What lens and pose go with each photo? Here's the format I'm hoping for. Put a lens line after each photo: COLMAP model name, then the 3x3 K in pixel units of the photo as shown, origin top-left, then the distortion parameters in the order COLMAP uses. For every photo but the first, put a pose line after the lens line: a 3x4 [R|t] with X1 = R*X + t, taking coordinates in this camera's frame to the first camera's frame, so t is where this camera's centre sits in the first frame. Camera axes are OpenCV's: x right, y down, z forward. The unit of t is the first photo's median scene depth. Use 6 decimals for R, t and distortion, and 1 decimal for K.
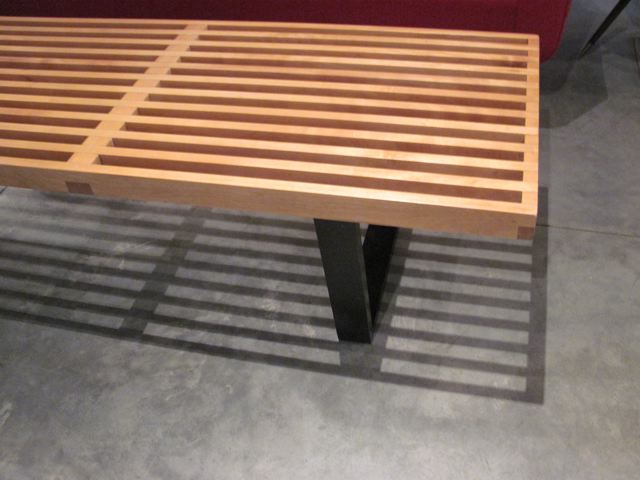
lens RADIAL K [[704.6, 0, 320.0], [0, 704.6, 240.0], [0, 0, 1]] dist [-0.196489, 0.220310]
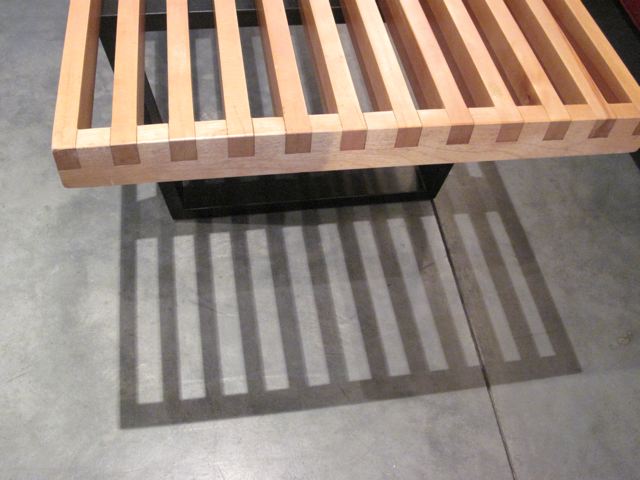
lens RADIAL K [[704.6, 0, 320.0], [0, 704.6, 240.0], [0, 0, 1]] dist [-0.196489, 0.220310]
pose [[0.377765, 0.785149, -0.490749, 0.546516], [-0.687243, 0.592954, 0.419646, -0.287473], [0.620476, 0.178736, 0.763586, 0.505469]]
